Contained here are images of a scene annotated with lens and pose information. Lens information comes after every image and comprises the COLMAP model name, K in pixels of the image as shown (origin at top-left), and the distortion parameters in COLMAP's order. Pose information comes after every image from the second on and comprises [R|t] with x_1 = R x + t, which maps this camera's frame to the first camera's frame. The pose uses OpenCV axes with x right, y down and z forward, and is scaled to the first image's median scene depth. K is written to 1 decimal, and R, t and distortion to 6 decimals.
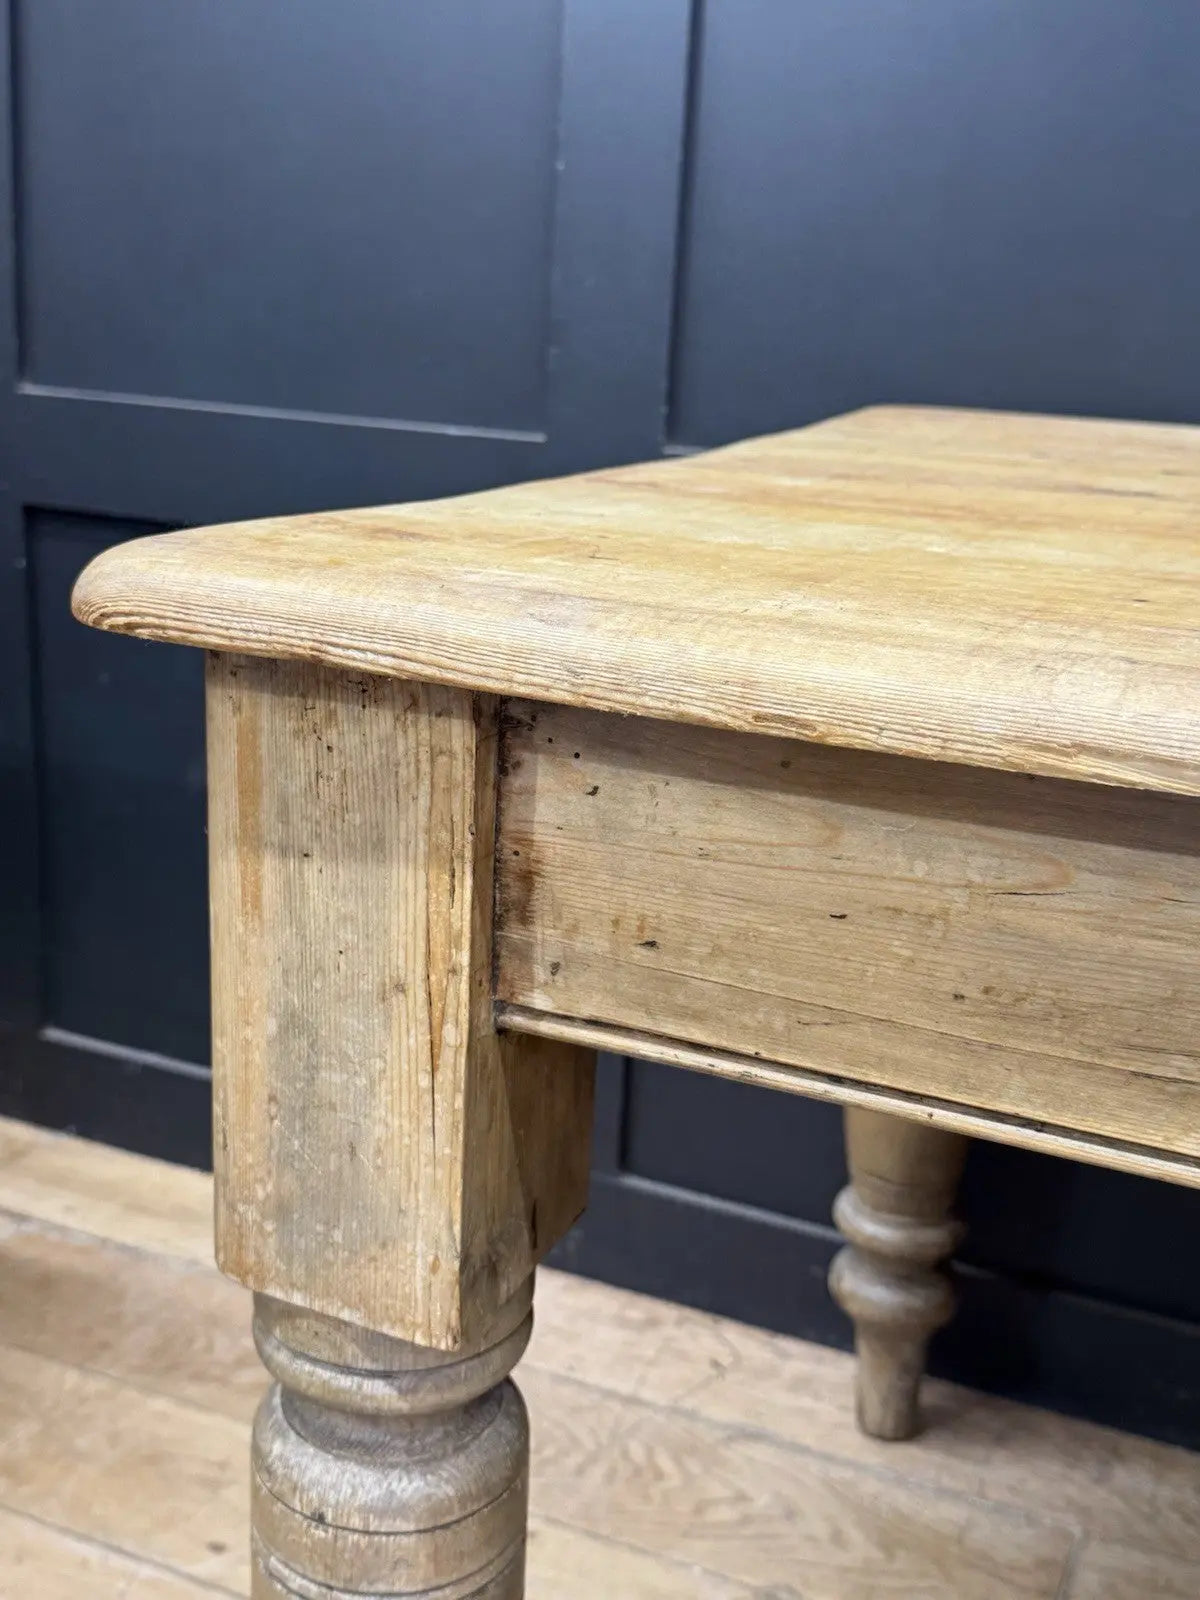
lens RADIAL K [[1803.7, 0, 608.3], [0, 1803.7, 801.5], [0, 0, 1]] dist [0.071228, 0.000000]
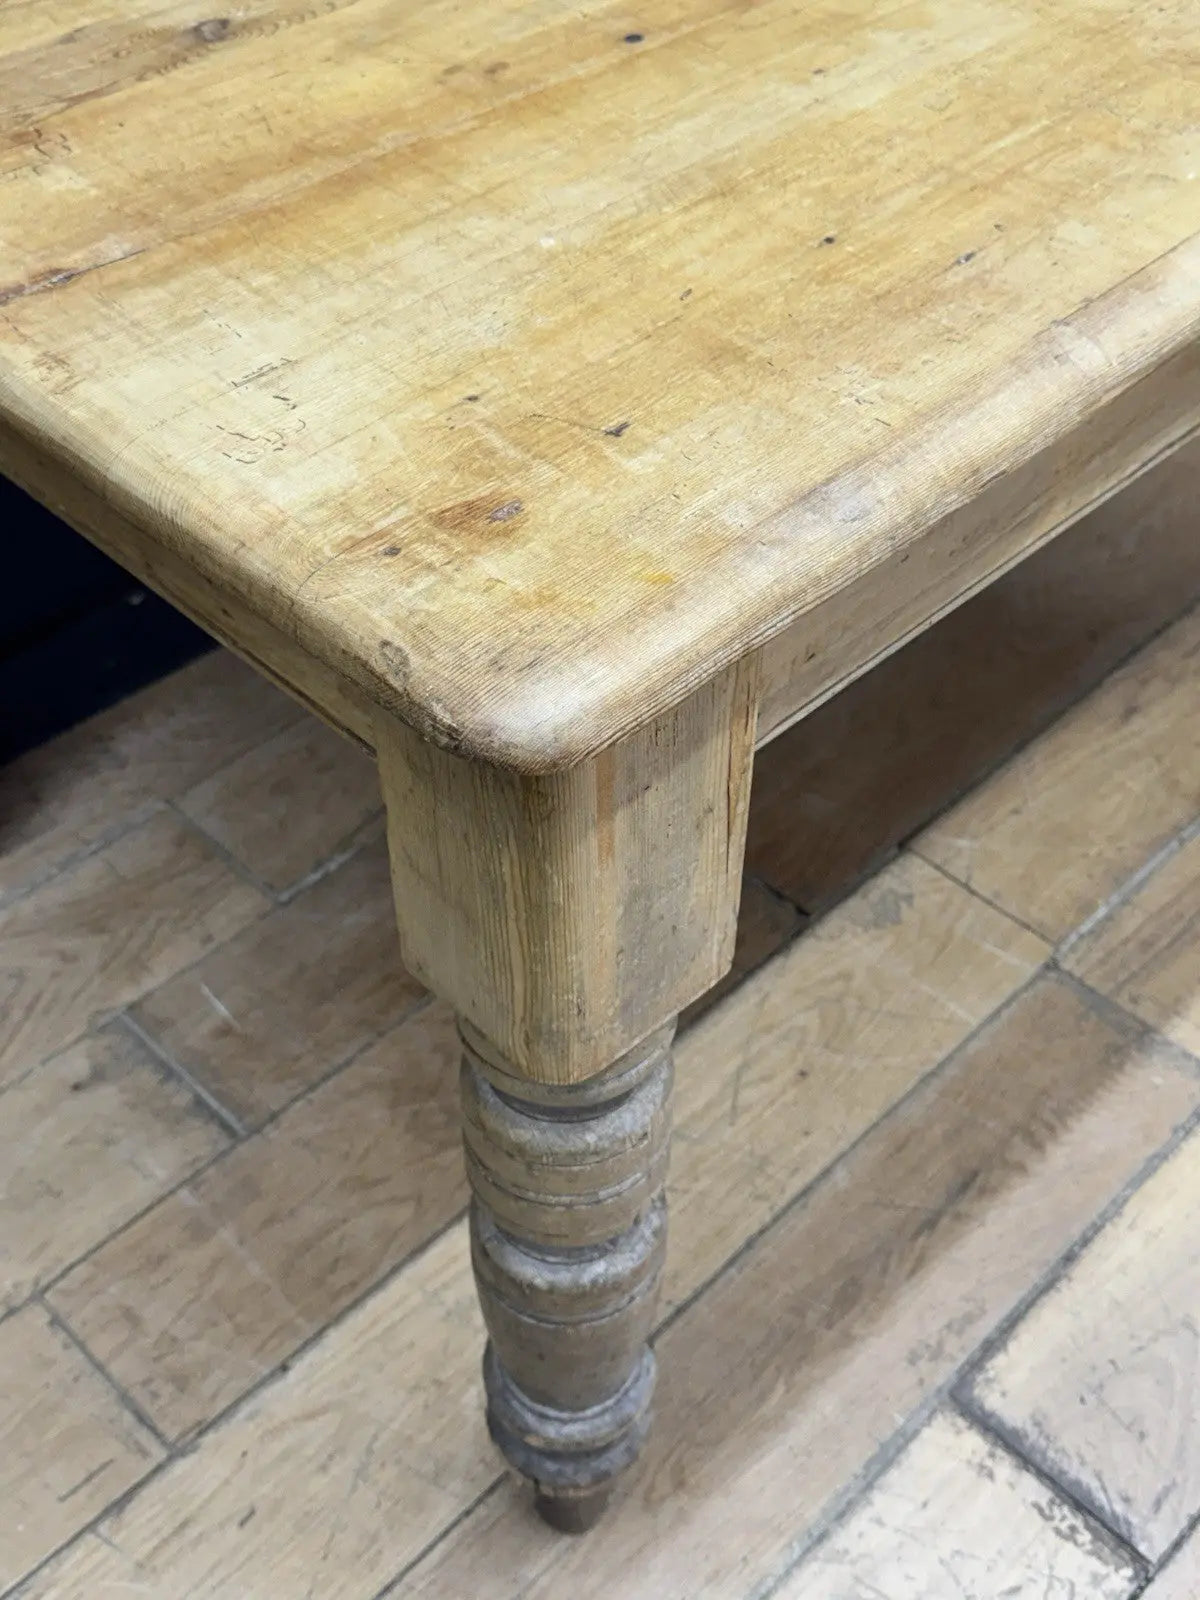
lens RADIAL K [[1842.9, 0, 592.1], [0, 1842.9, 806.8], [0, 0, 1]] dist [0.044661, 0.000000]
pose [[0.371874, -0.697924, 0.612056, -0.911466], [0.270435, 0.712194, 0.647800, -0.743104], [-0.888017, -0.075379, 0.453589, 0.457854]]
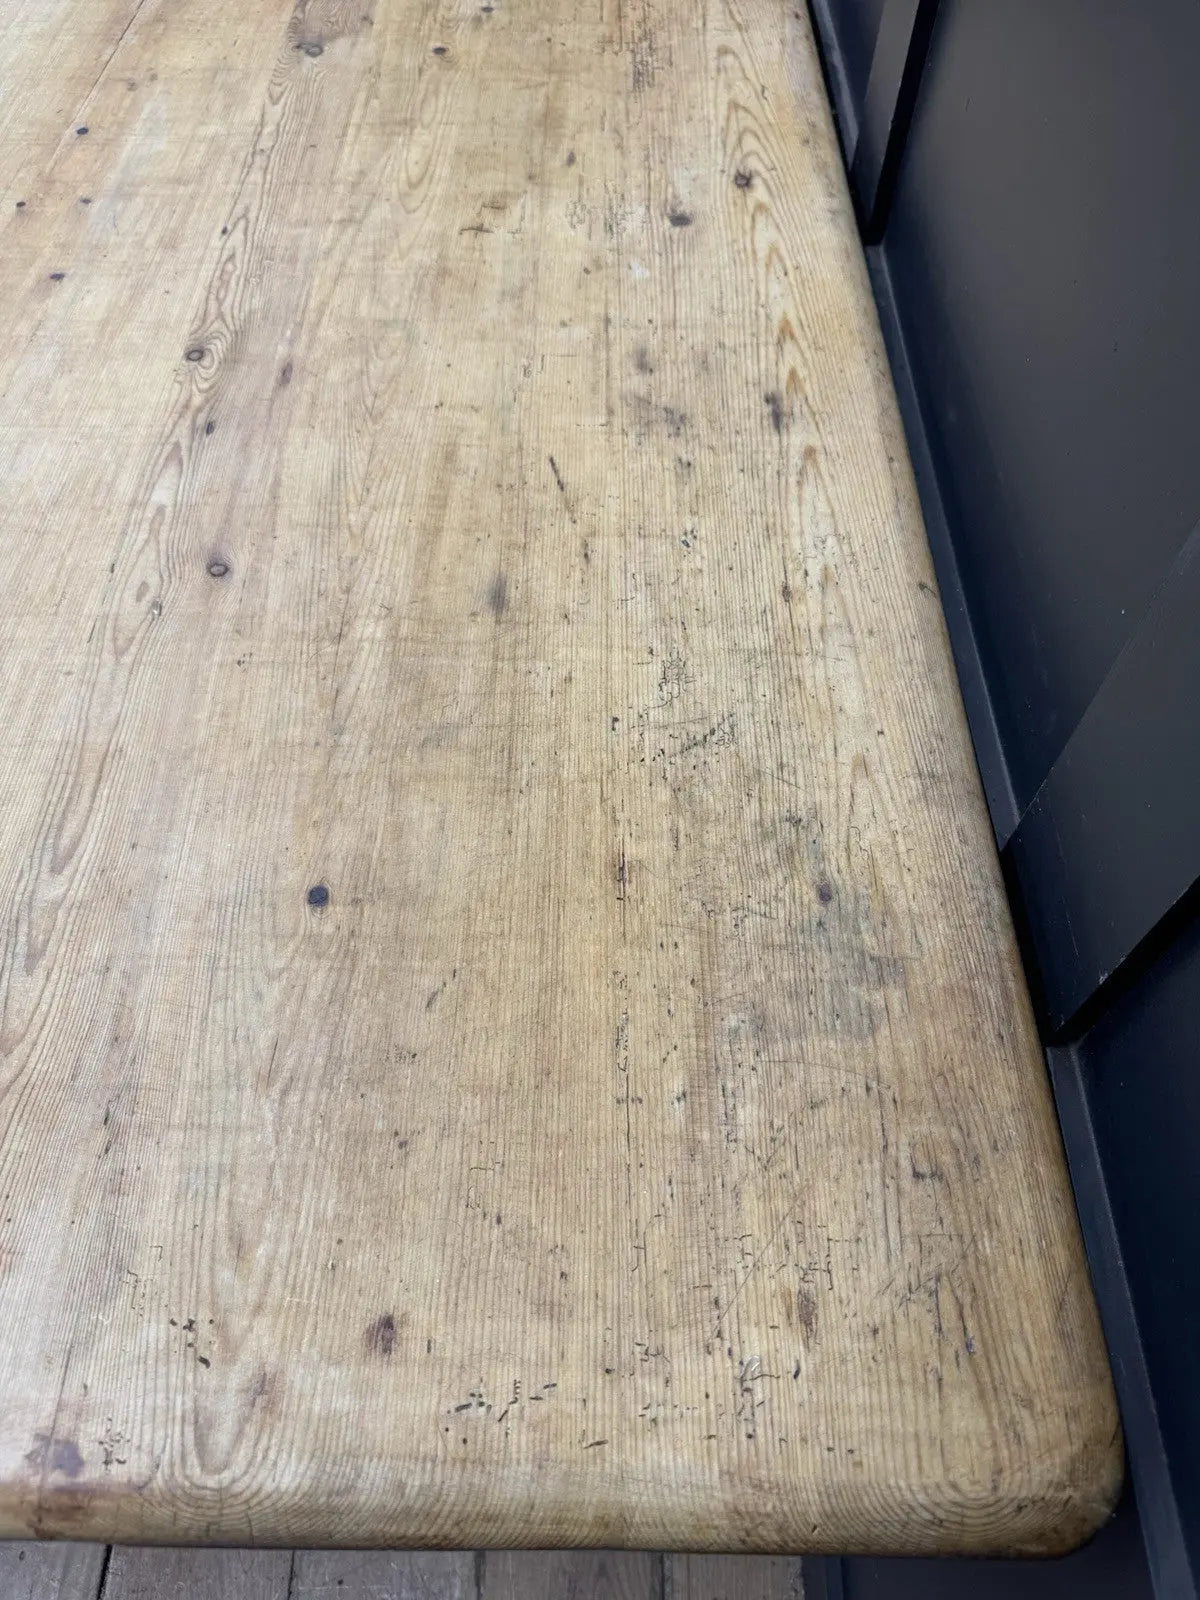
lens RADIAL K [[1120.3, 0, 593.0], [0, 1120.3, 807.7], [0, 0, 1]] dist [-0.015150, 0.000372]
pose [[0.399660, 0.750806, -0.525892, 2.311634], [-0.244145, 0.640165, 0.728410, -0.850221], [0.883553, -0.162723, 0.439154, 1.002487]]
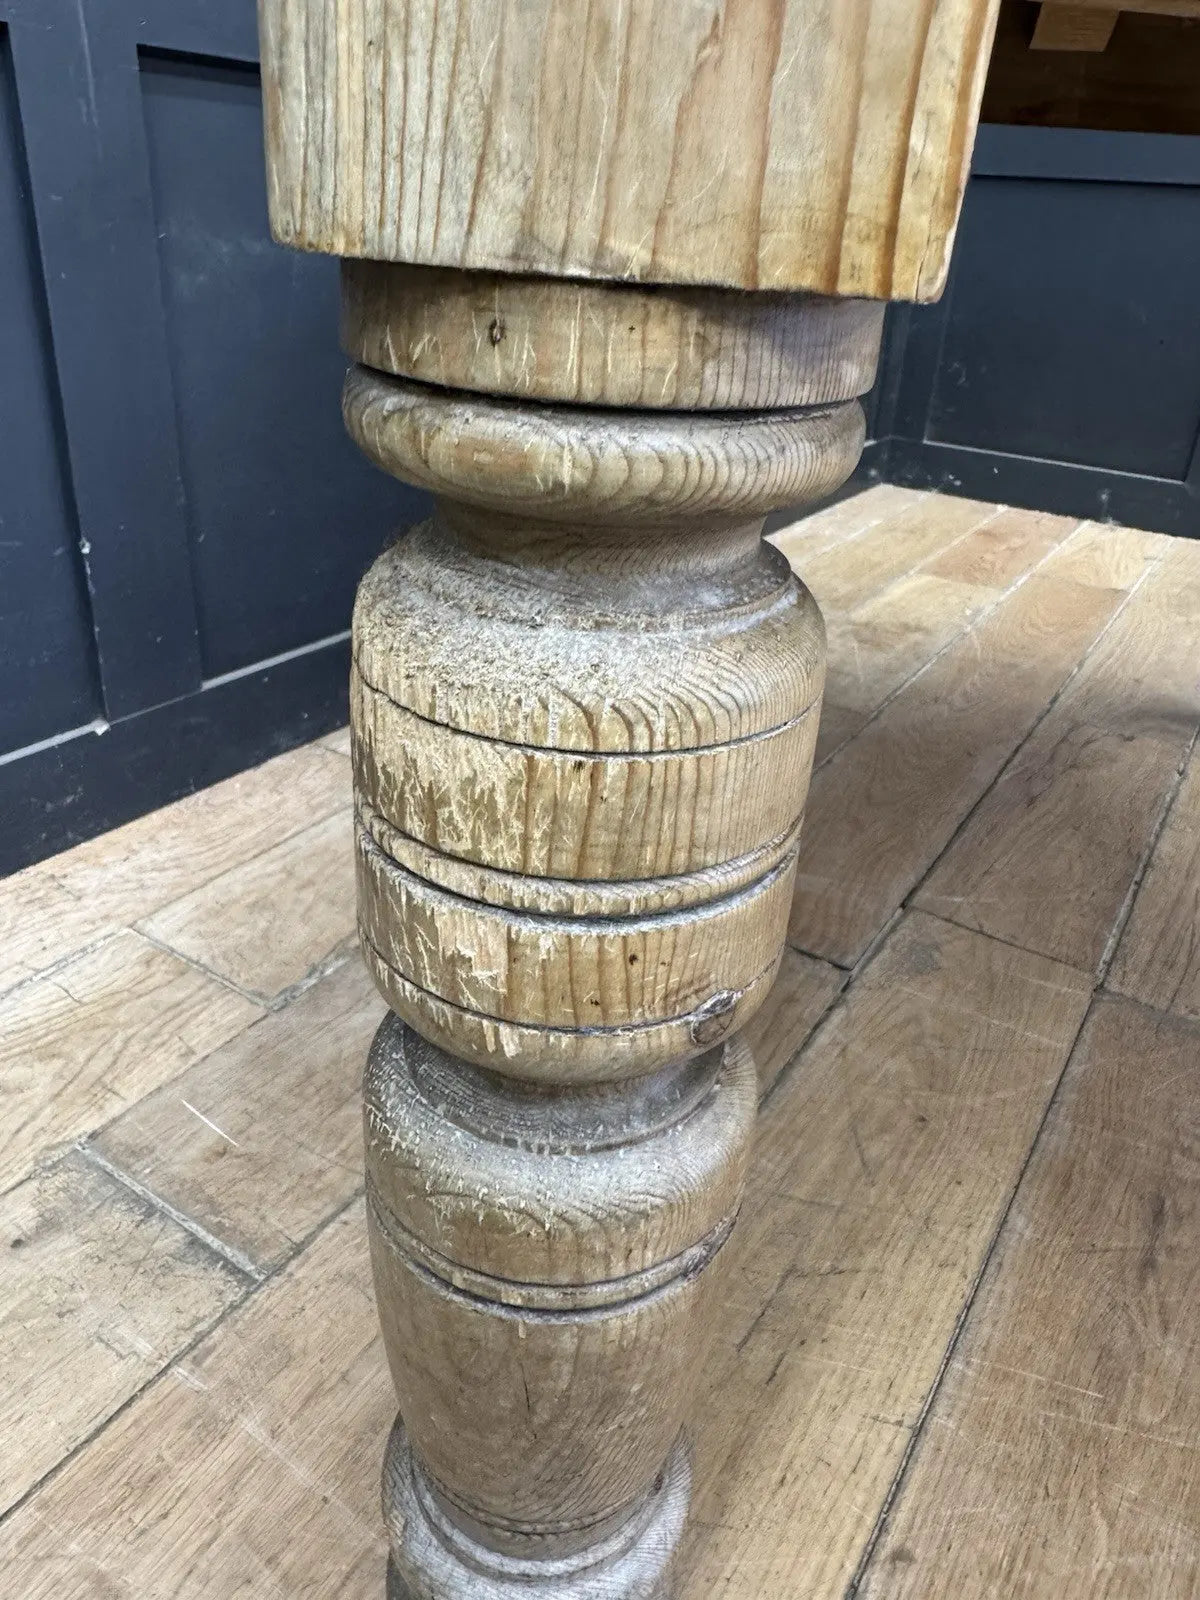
lens RADIAL K [[1120.3, 0, 585.8], [0, 1120.3, 791.8], [0, 0, 1]] dist [-0.015150, 0.000372]
pose [[0.173445, -0.496760, 0.850380, -0.515838], [0.223100, 0.860839, 0.457366, 0.204838], [-0.959241, 0.110392, 0.260135, 1.316064]]
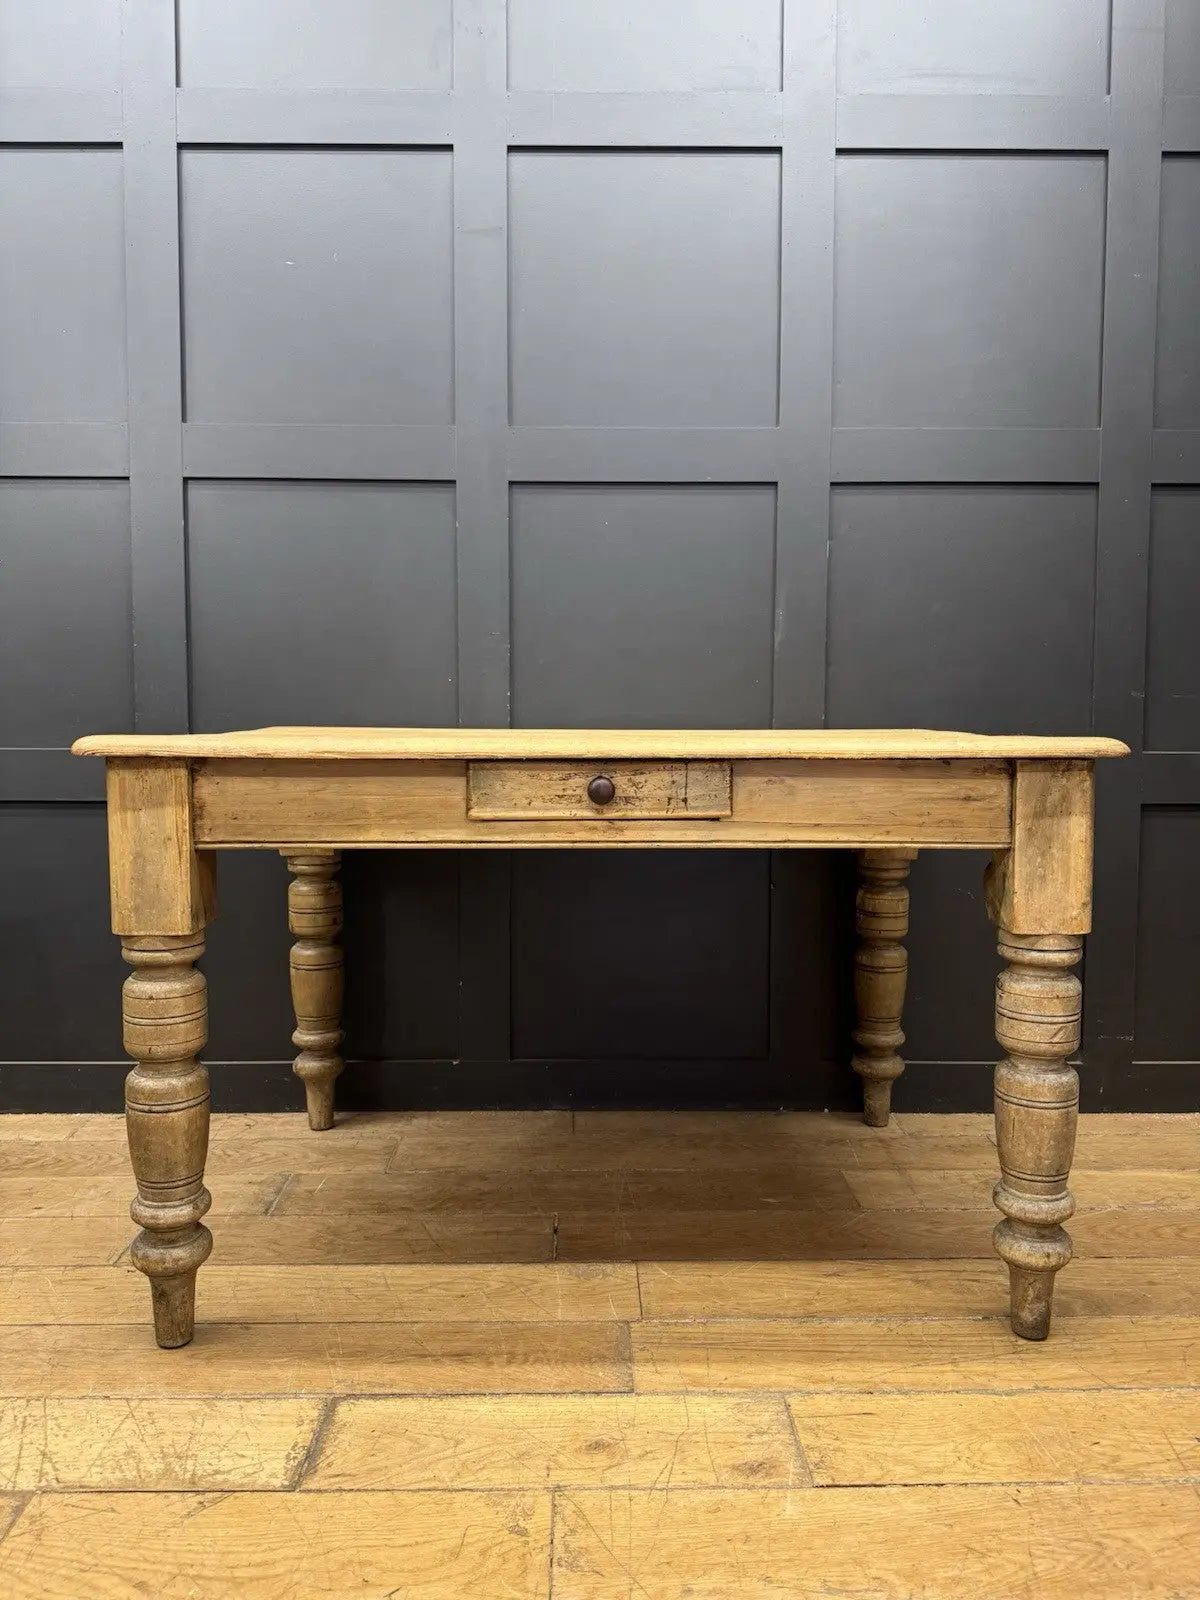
lens RADIAL K [[1156.7, 0, 584.8], [0, 1156.7, 798.1], [0, 0, 1]] dist [0.060381, -0.106341]
pose [[0.915822, -0.078138, 0.393909, -0.270425], [0.150638, 0.976107, -0.156601, 0.535916], [-0.372260, 0.202757, 0.905711, -1.634624]]
